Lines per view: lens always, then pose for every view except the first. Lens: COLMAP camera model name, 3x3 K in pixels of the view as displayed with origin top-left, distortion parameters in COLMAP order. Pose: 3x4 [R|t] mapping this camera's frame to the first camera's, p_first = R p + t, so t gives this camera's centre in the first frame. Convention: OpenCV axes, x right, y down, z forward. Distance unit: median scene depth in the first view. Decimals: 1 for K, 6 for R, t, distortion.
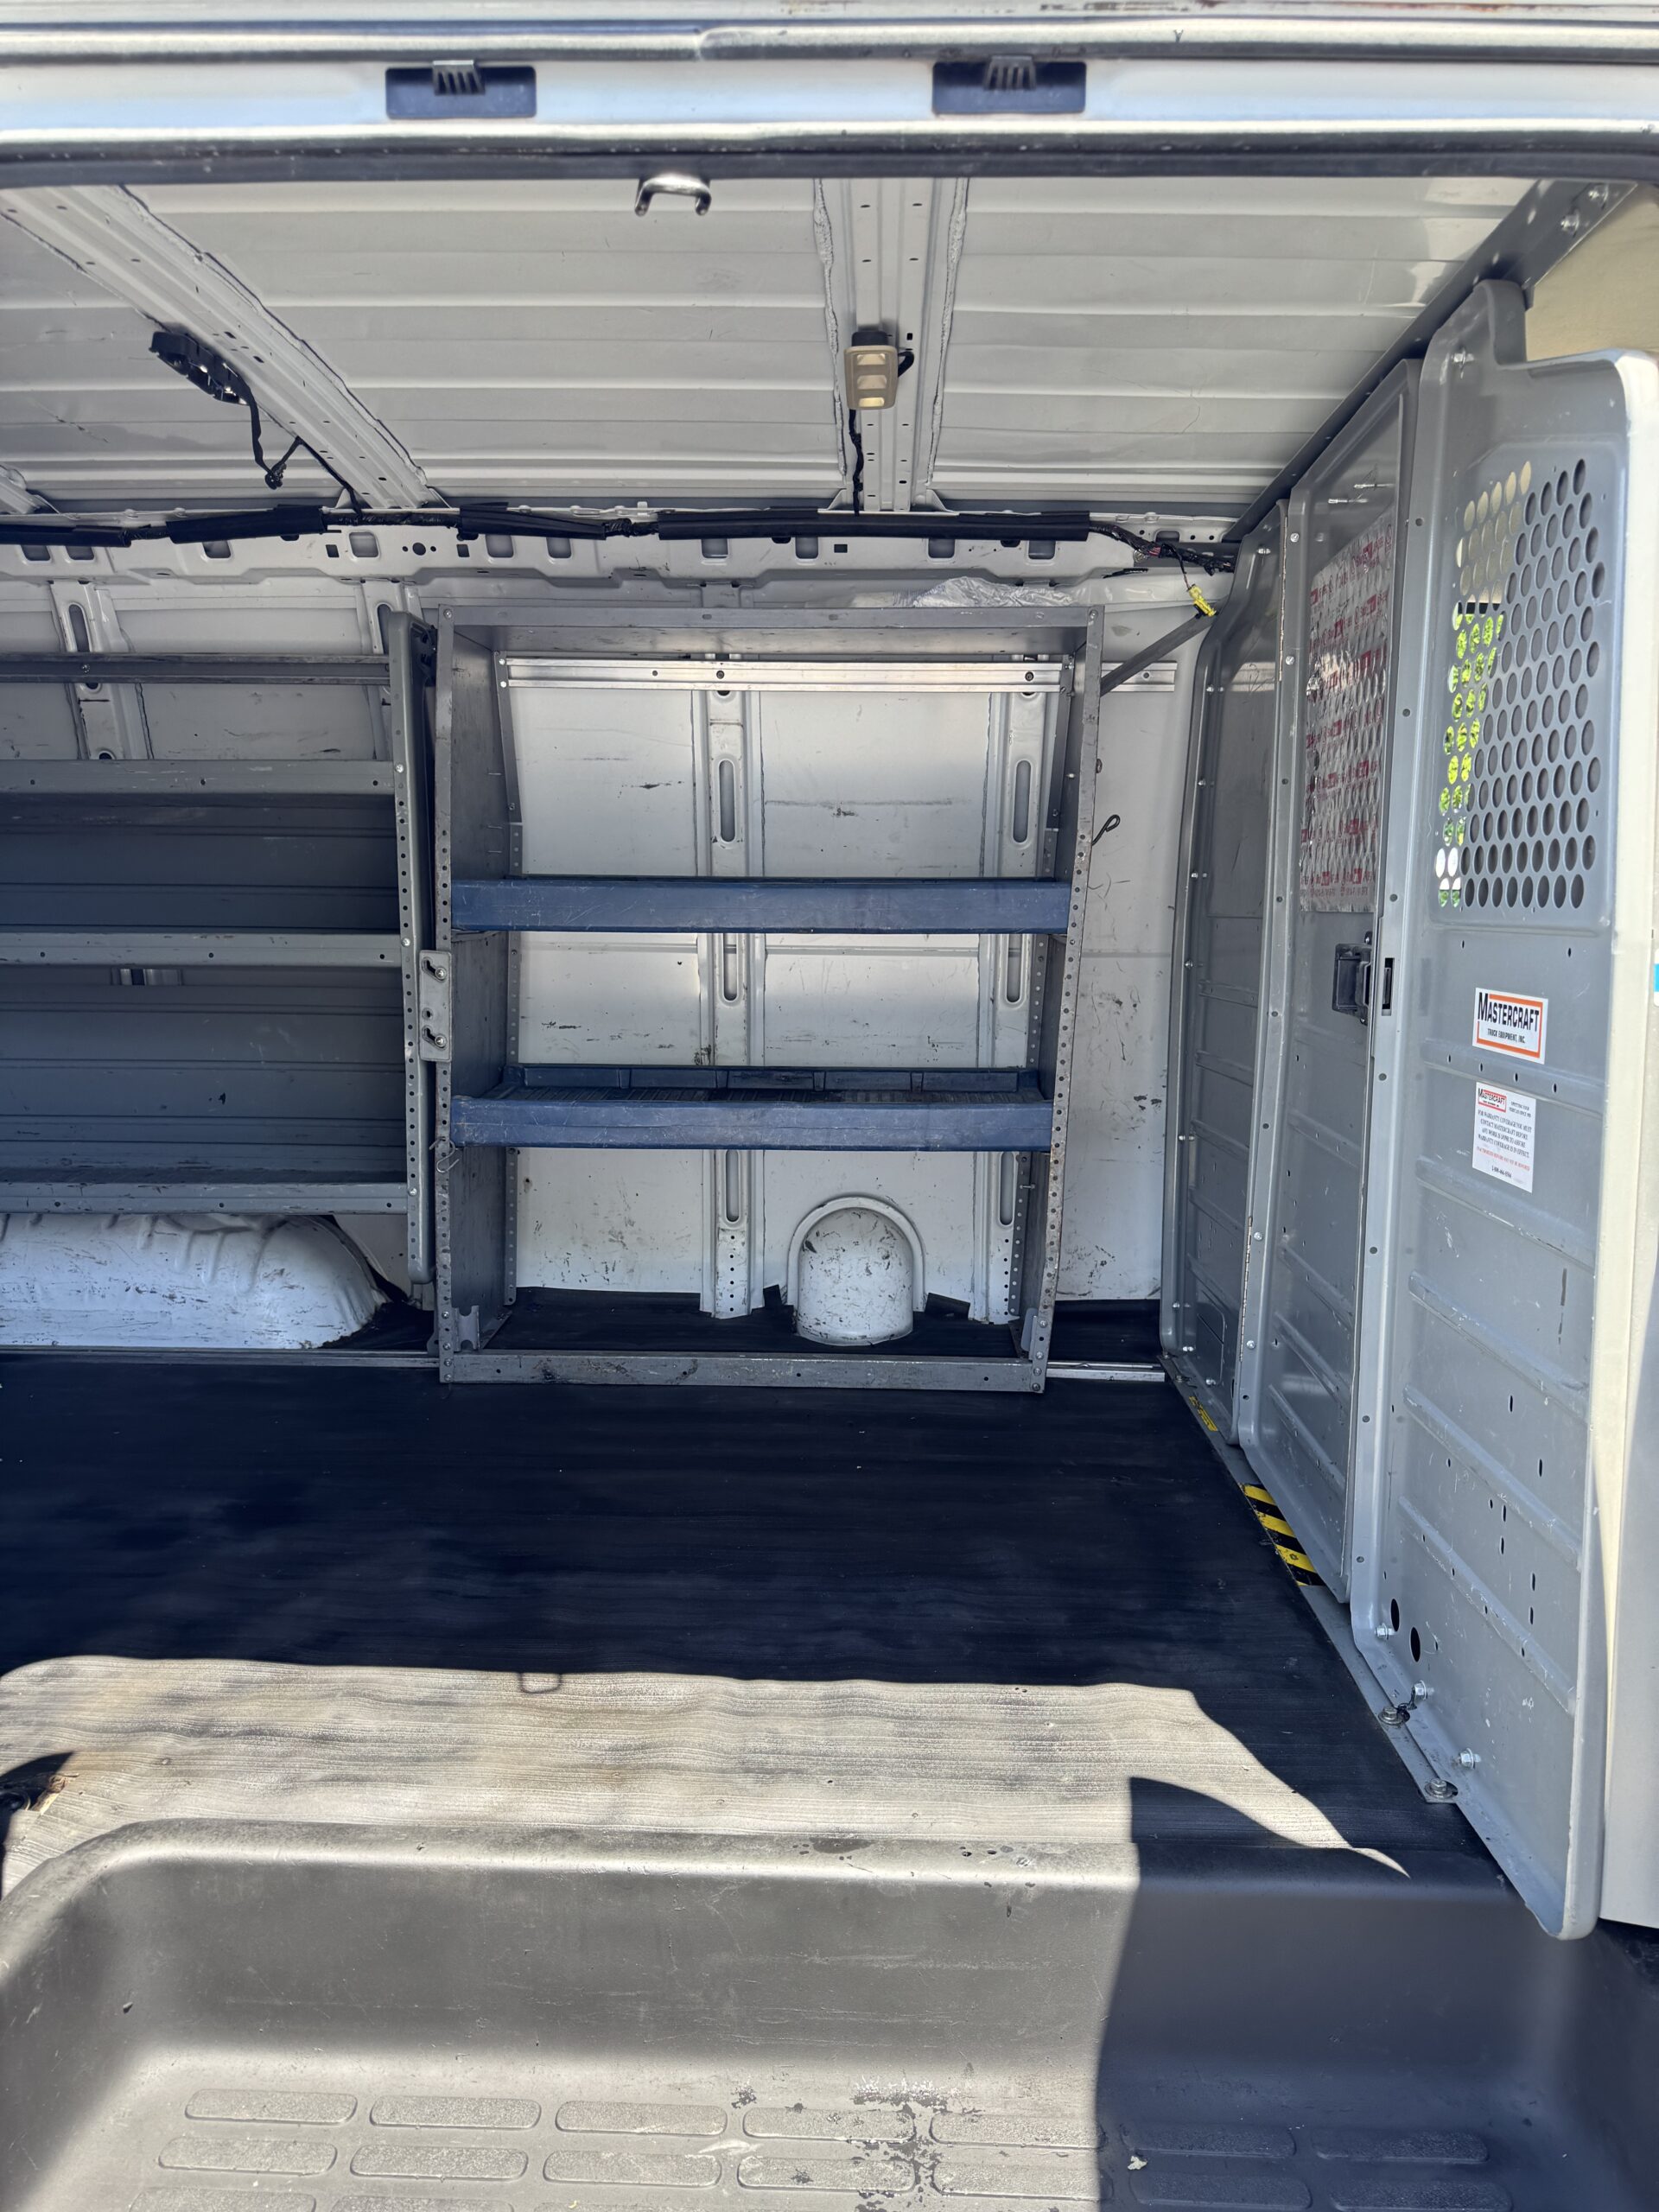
lens RADIAL K [[1566.4, 0, 821.8], [0, 1566.4, 1104.0], [0, 0, 1]] dist [0.005219, -0.025106]
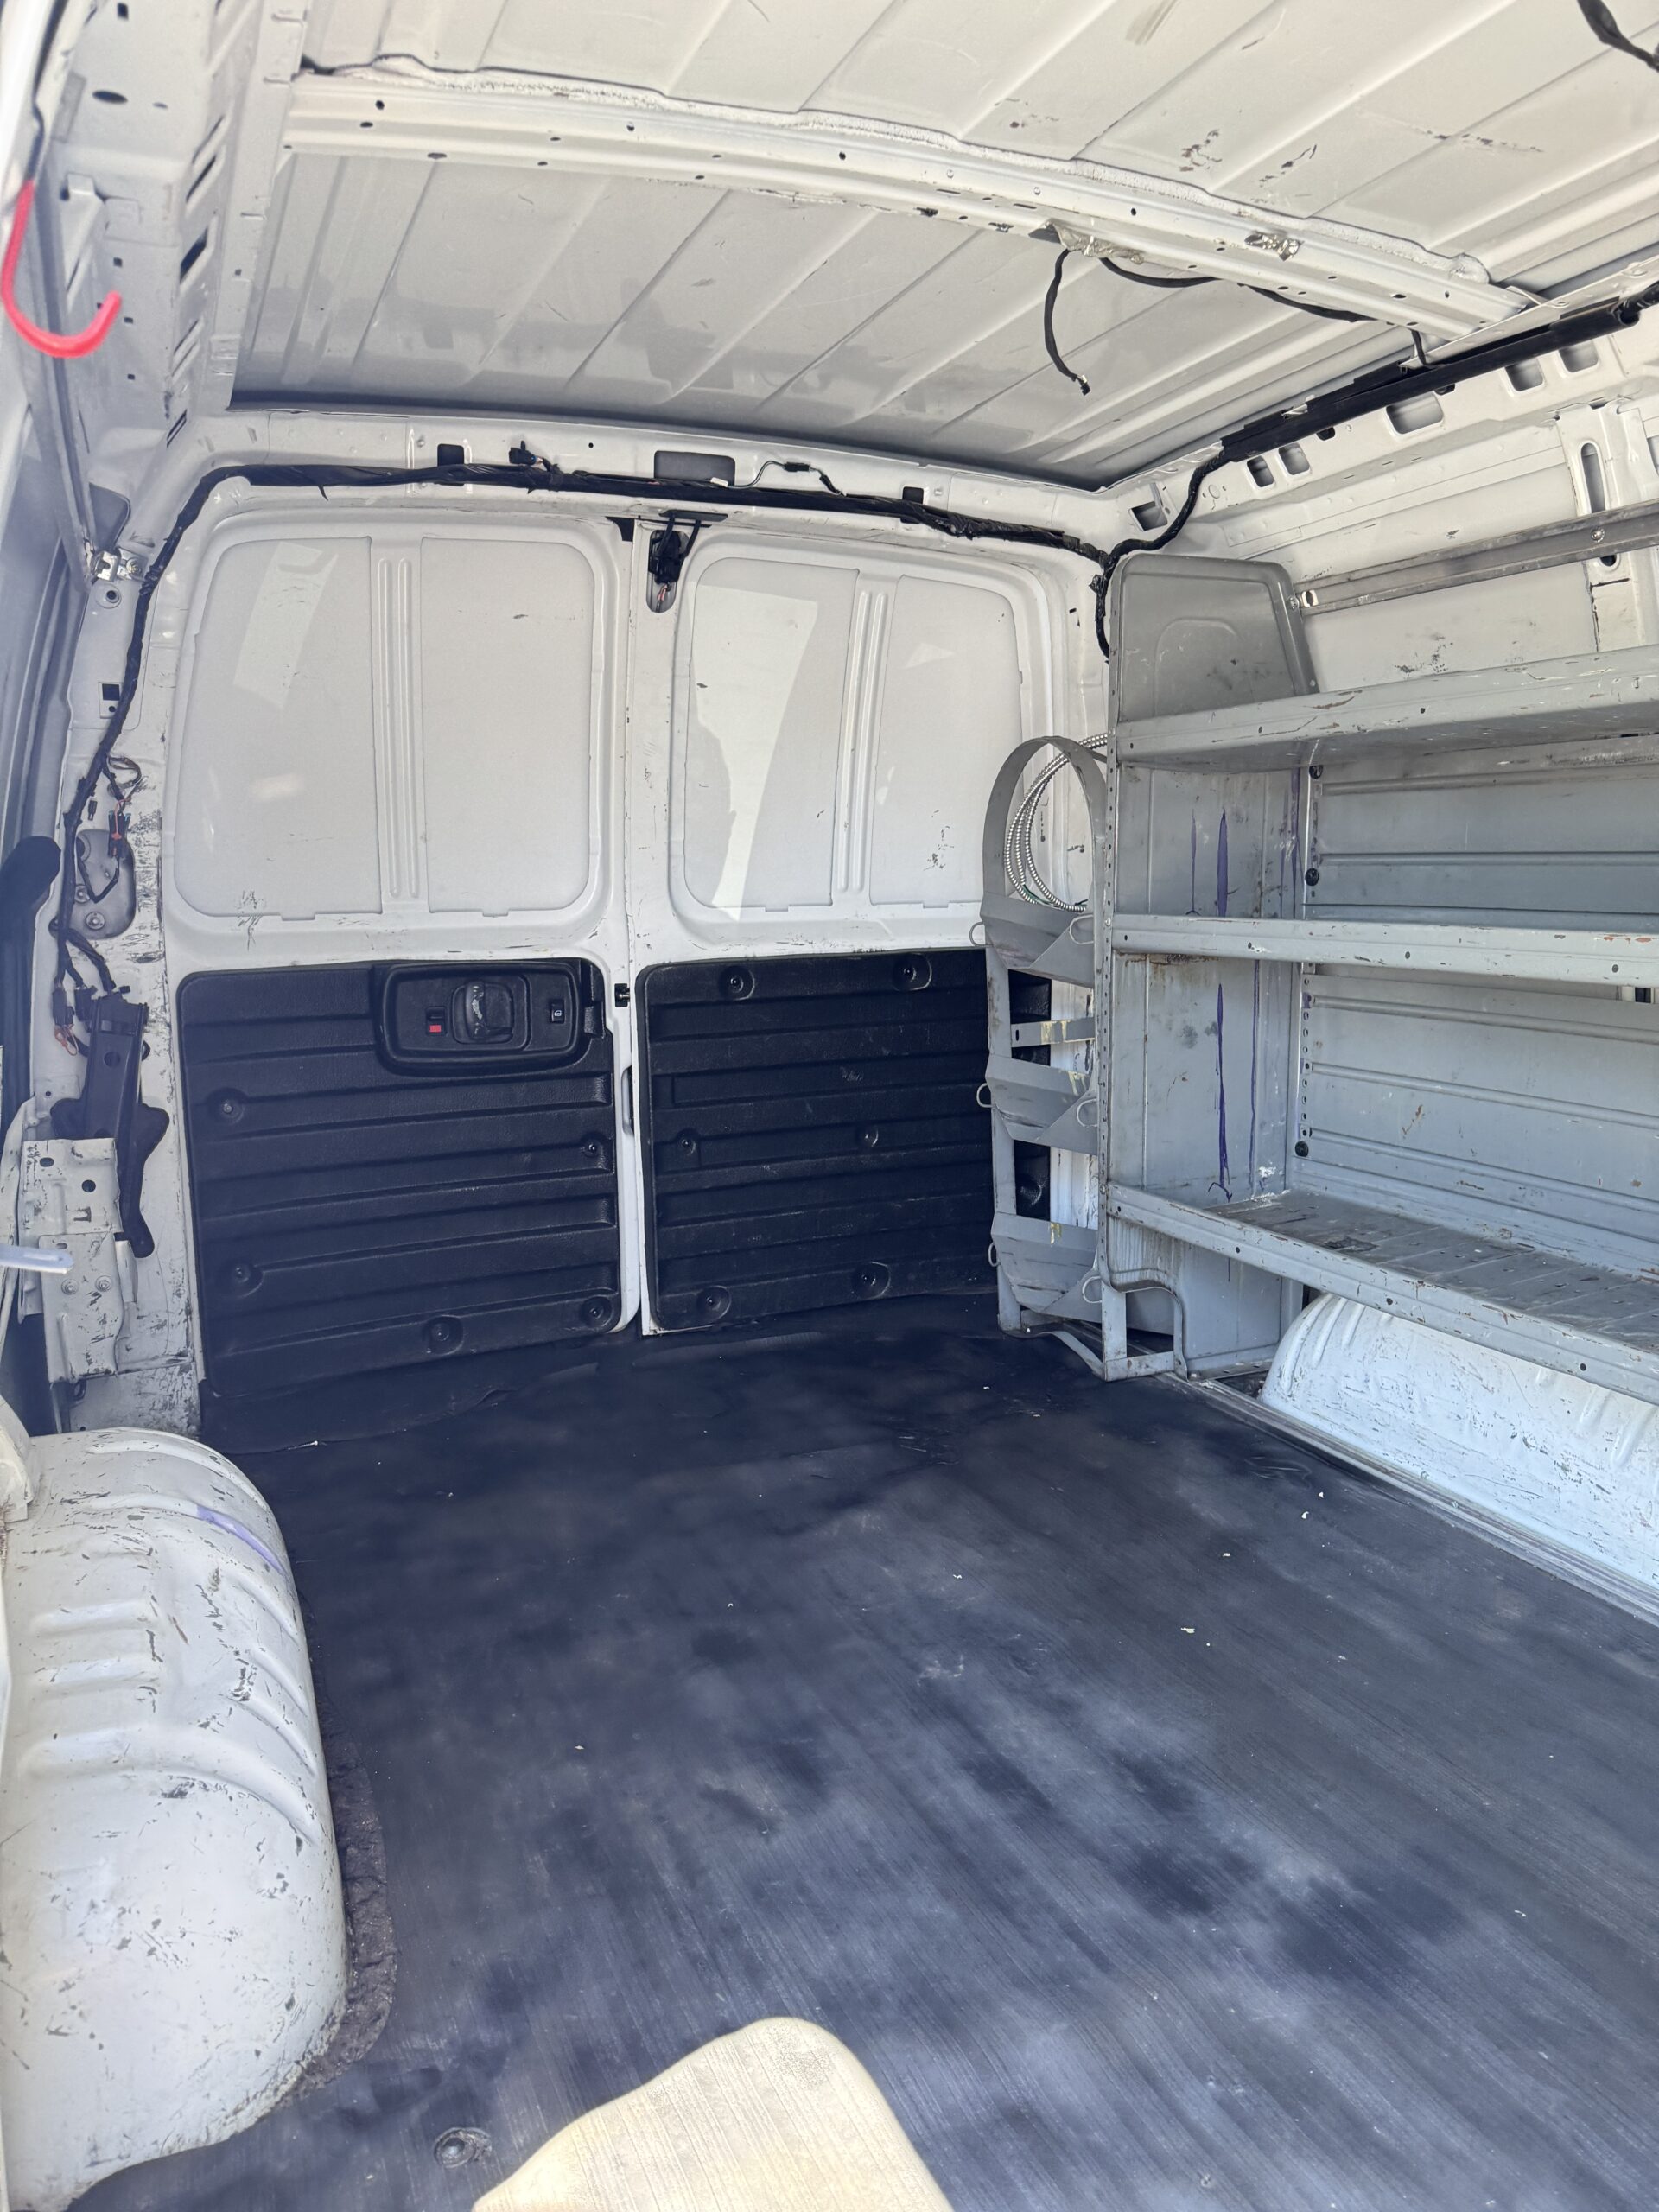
lens RADIAL K [[1566.4, 0, 829.5], [0, 1566.4, 1114.1], [0, 0, 1]] dist [0.005219, -0.025106]
pose [[0.433223, 0.135194, -0.891089, 0.030327], [-0.109450, 0.989260, 0.096876, -0.064941], [0.894616, 0.055561, 0.443367, 0.461070]]
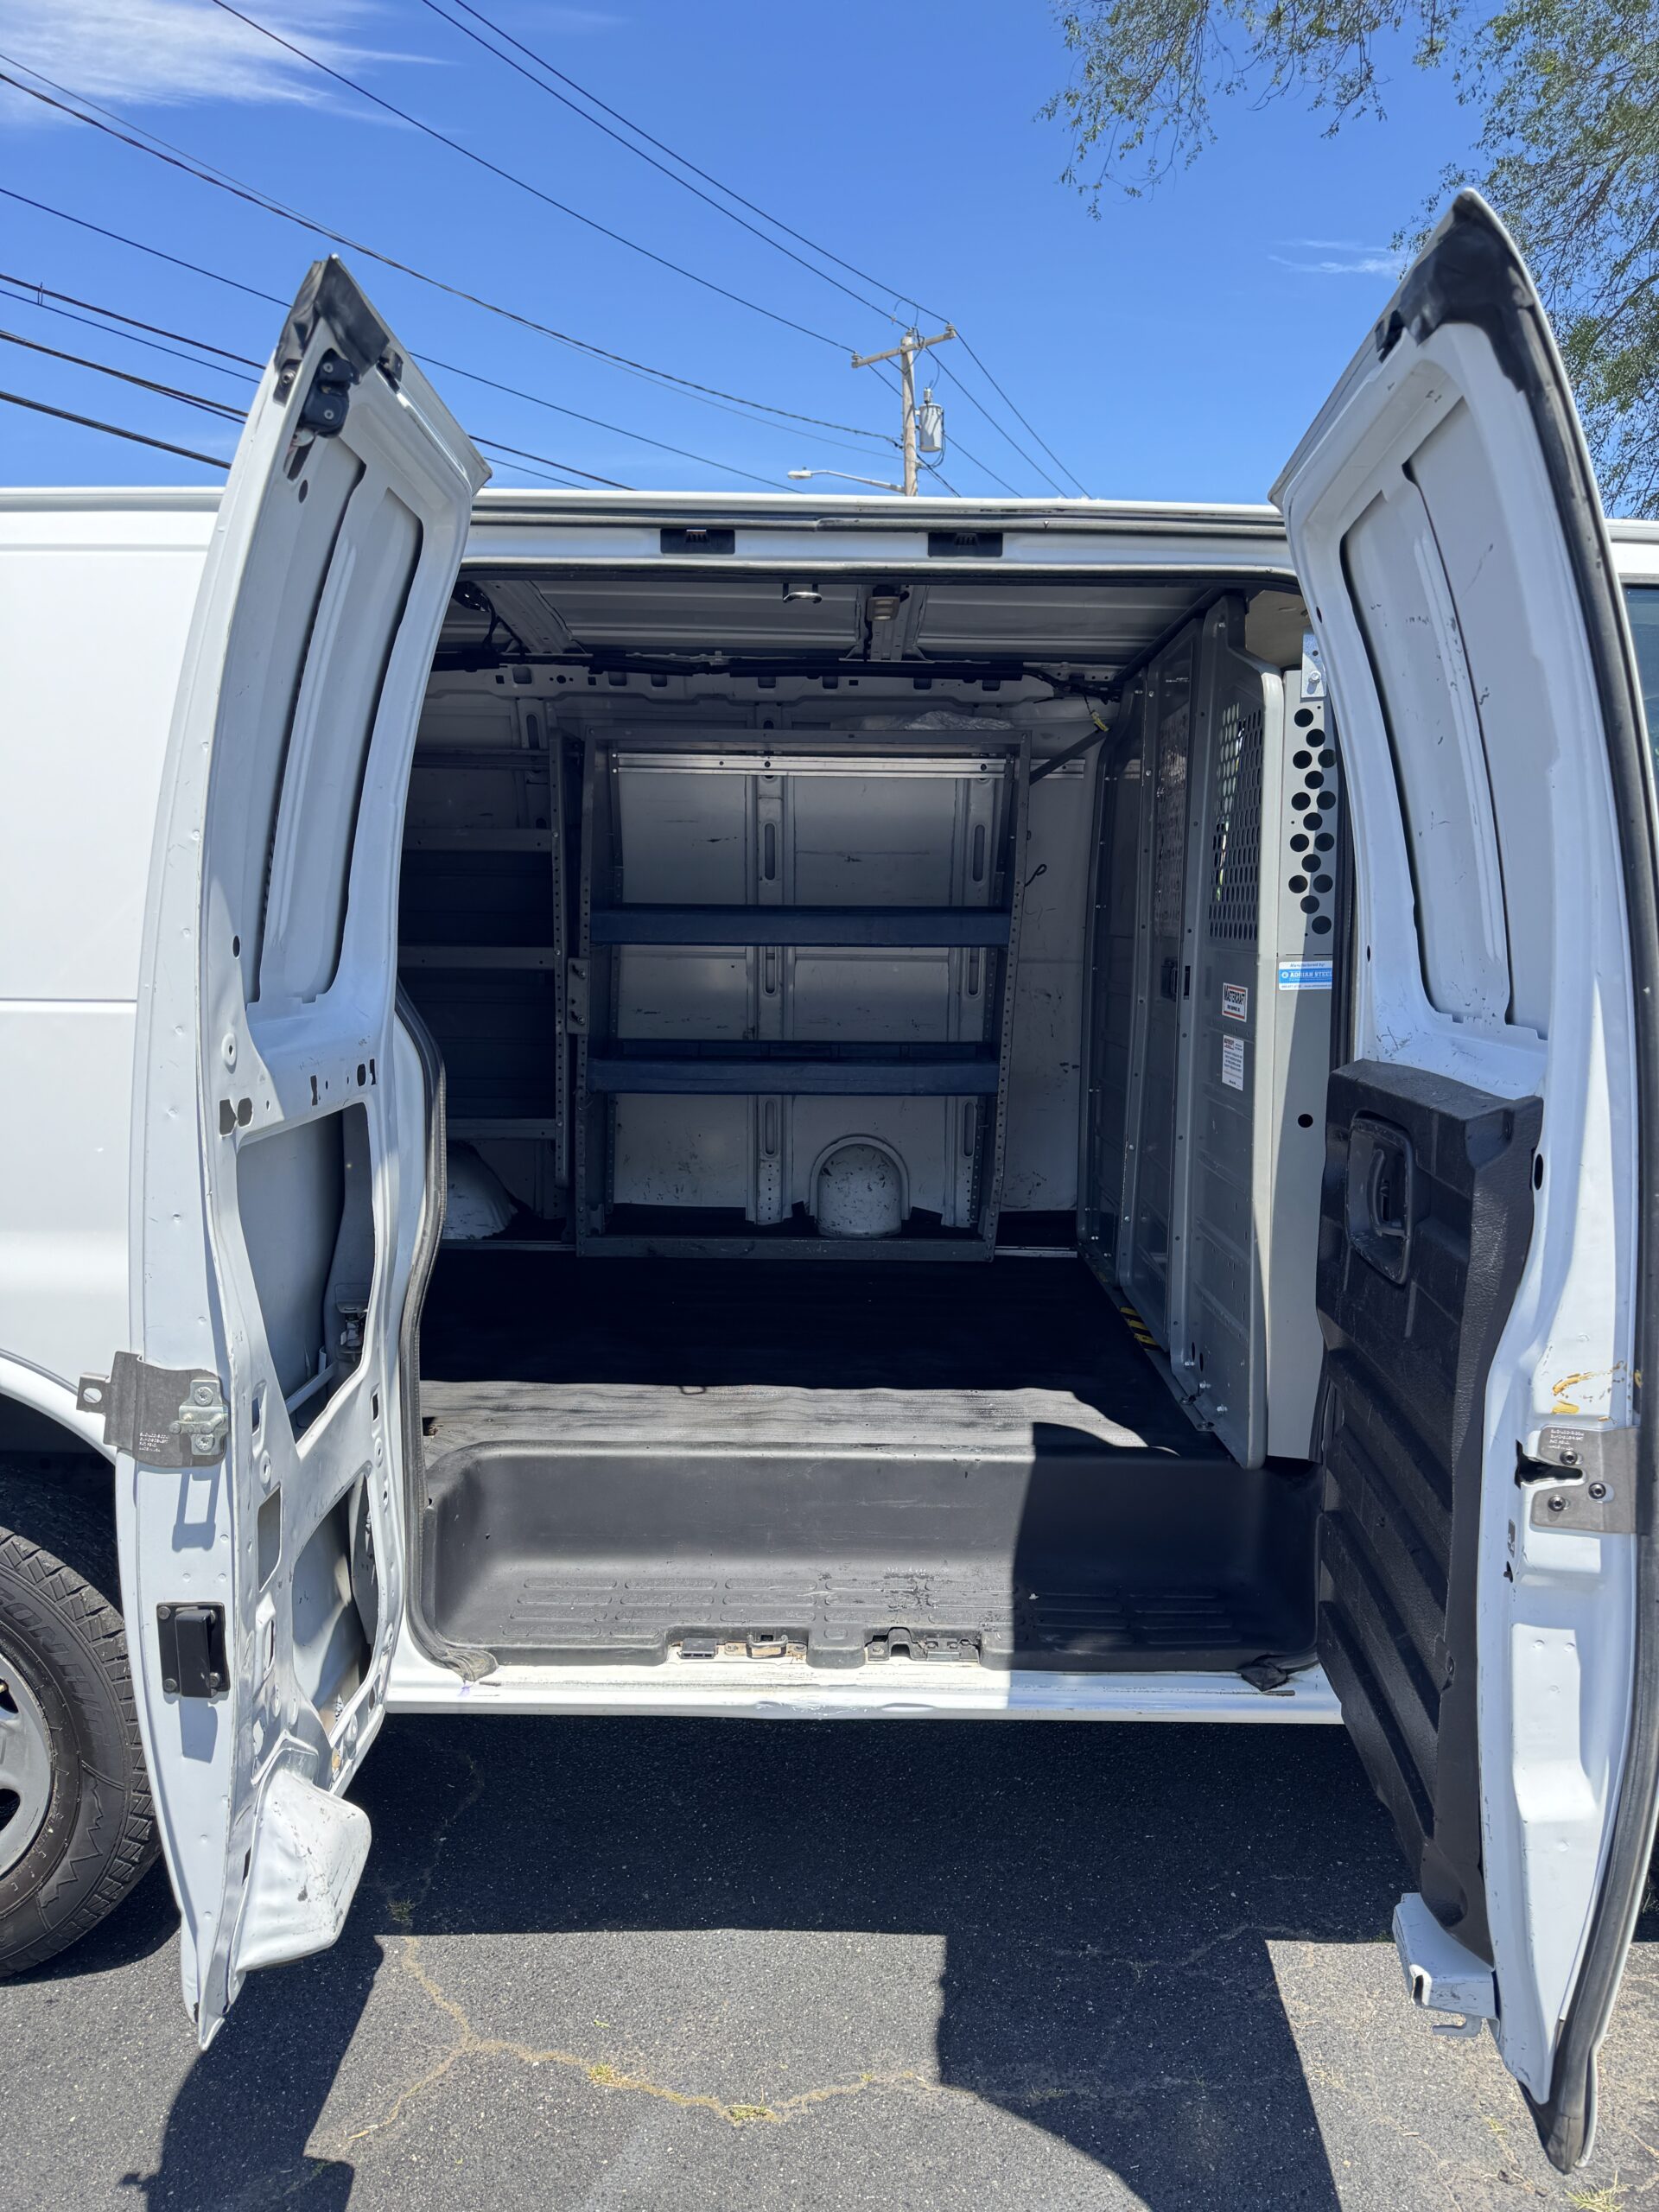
lens RADIAL K [[1566.4, 0, 838.1], [0, 1566.4, 1104.4], [0, 0, 1]] dist [0.005219, -0.025106]
pose [[0.999506, -0.000580, 0.031435, -0.049179], [0.000616, 0.999999, -0.001145, 0.039886], [-0.031434, 0.001163, 0.999505, -0.462476]]
